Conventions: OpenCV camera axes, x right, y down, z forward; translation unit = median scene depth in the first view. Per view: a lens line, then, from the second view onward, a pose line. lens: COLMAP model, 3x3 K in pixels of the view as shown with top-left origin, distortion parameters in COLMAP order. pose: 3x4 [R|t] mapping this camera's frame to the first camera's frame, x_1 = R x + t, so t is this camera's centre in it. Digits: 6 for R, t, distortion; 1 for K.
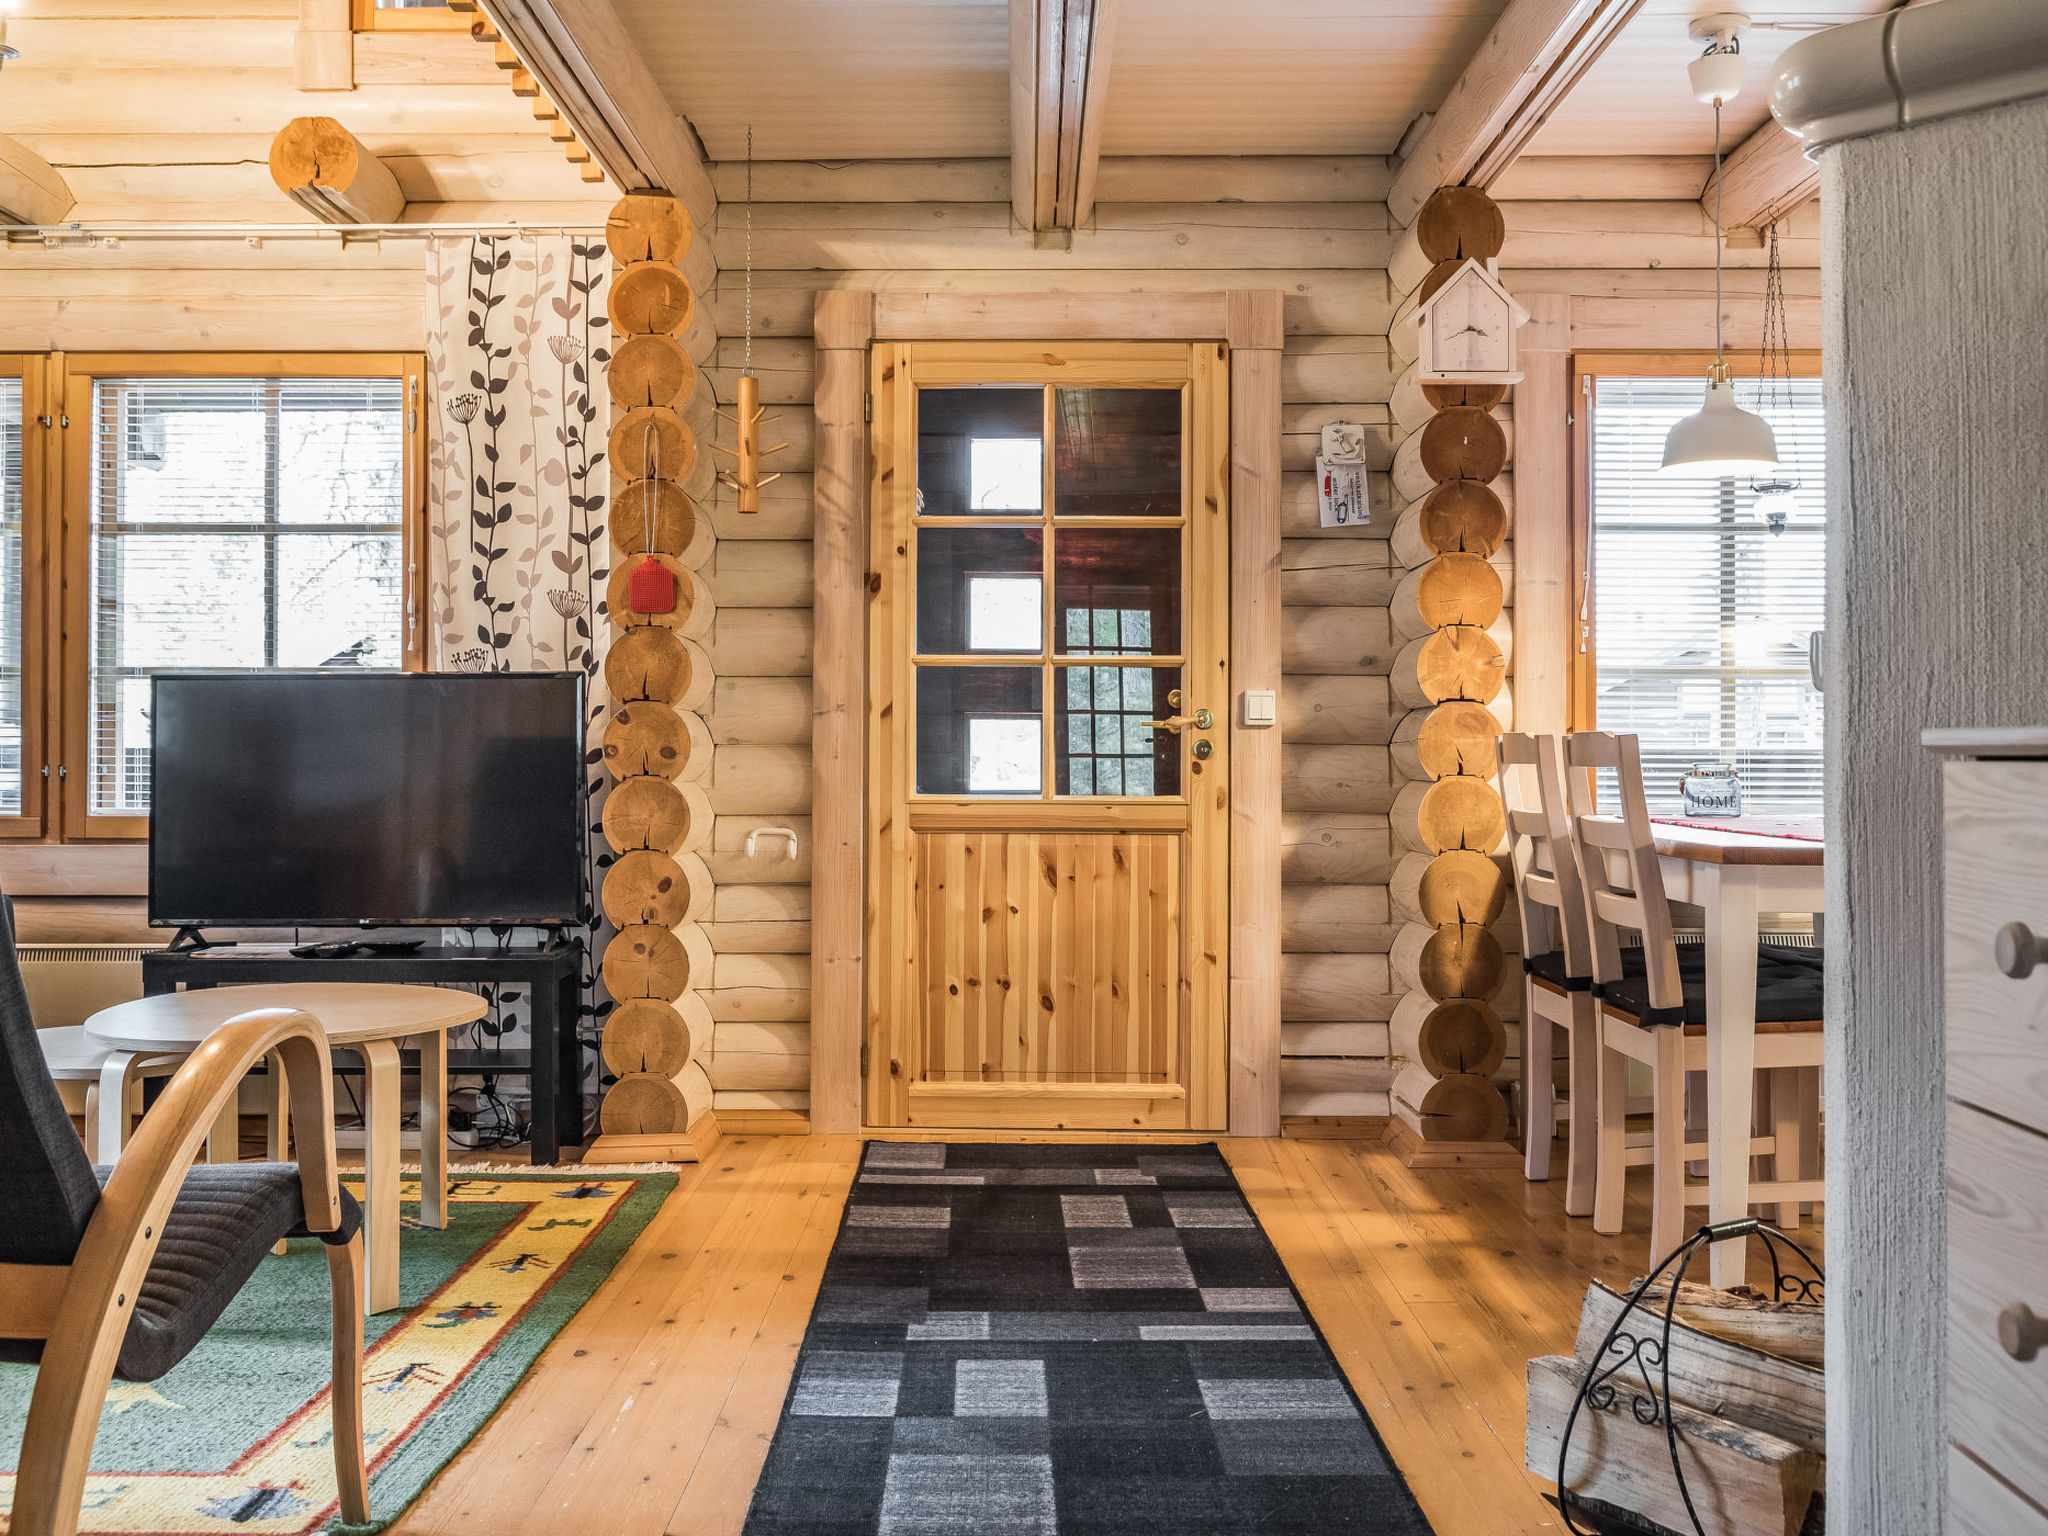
lens RADIAL K [[1908.3, 0, 1024.0], [0, 1908.3, 768.0], [0, 0, 1]] dist [-0.008749, 0.002220]
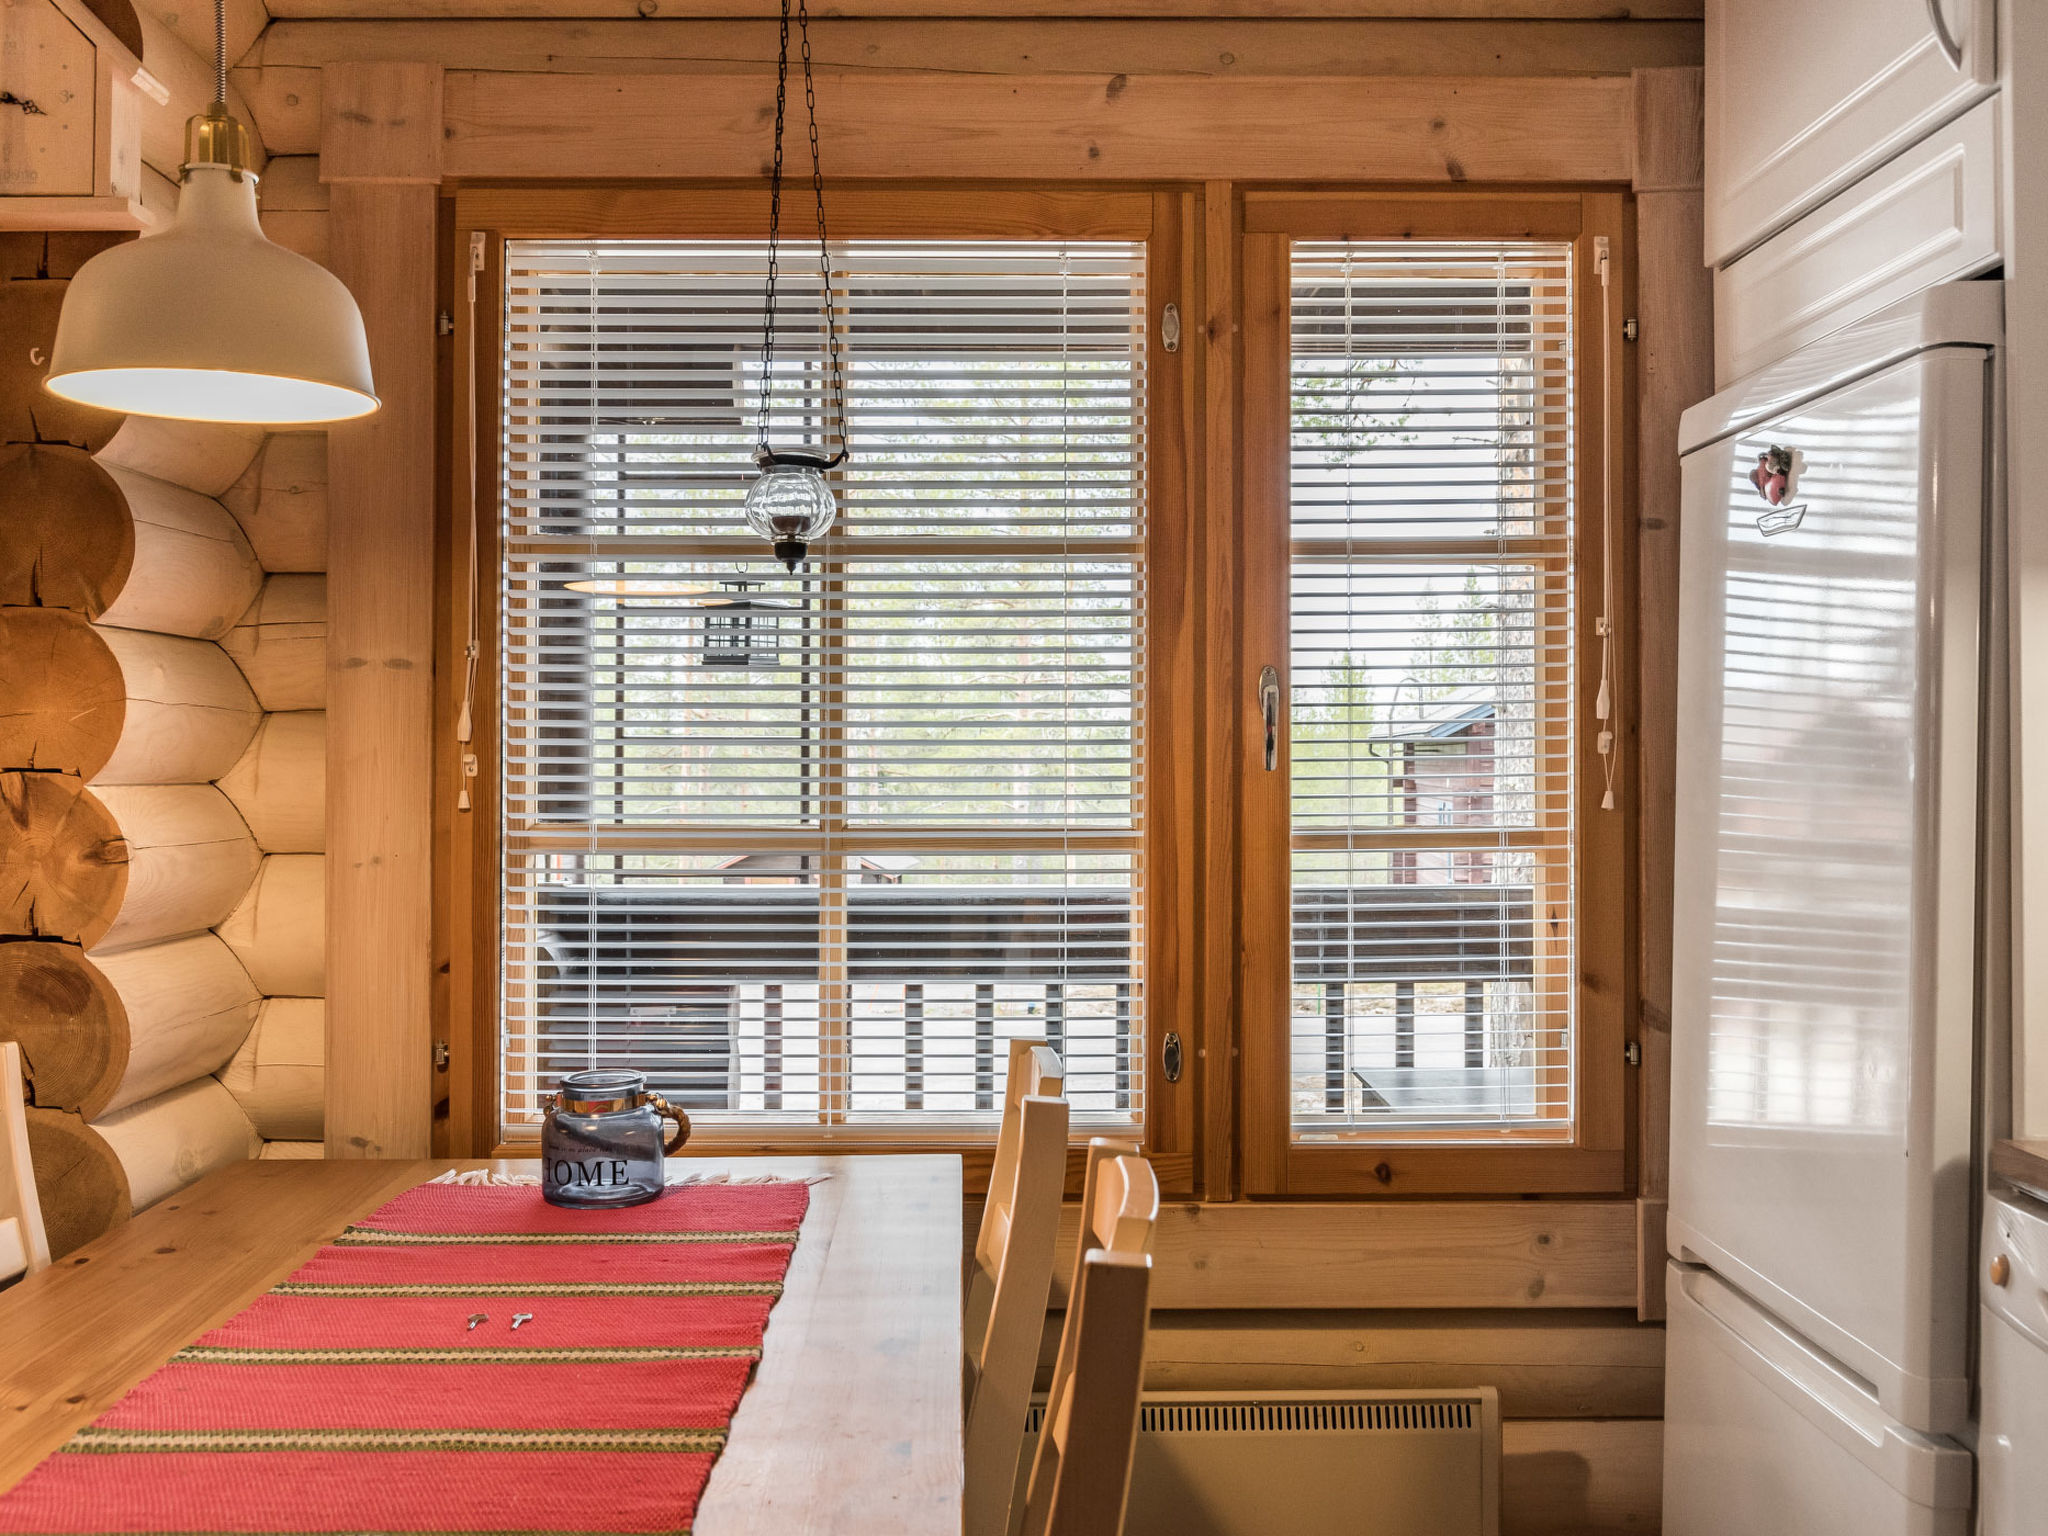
lens RADIAL K [[1908.3, 0, 1024.0], [0, 1908.3, 768.0], [0, 0, 1]] dist [-0.008749, 0.002220]
pose [[0.999978, -0.003002, 0.005865, 0.439561], [0.003041, 0.999973, -0.006718, -0.068843], [-0.005845, 0.006736, 0.999960, 0.531590]]
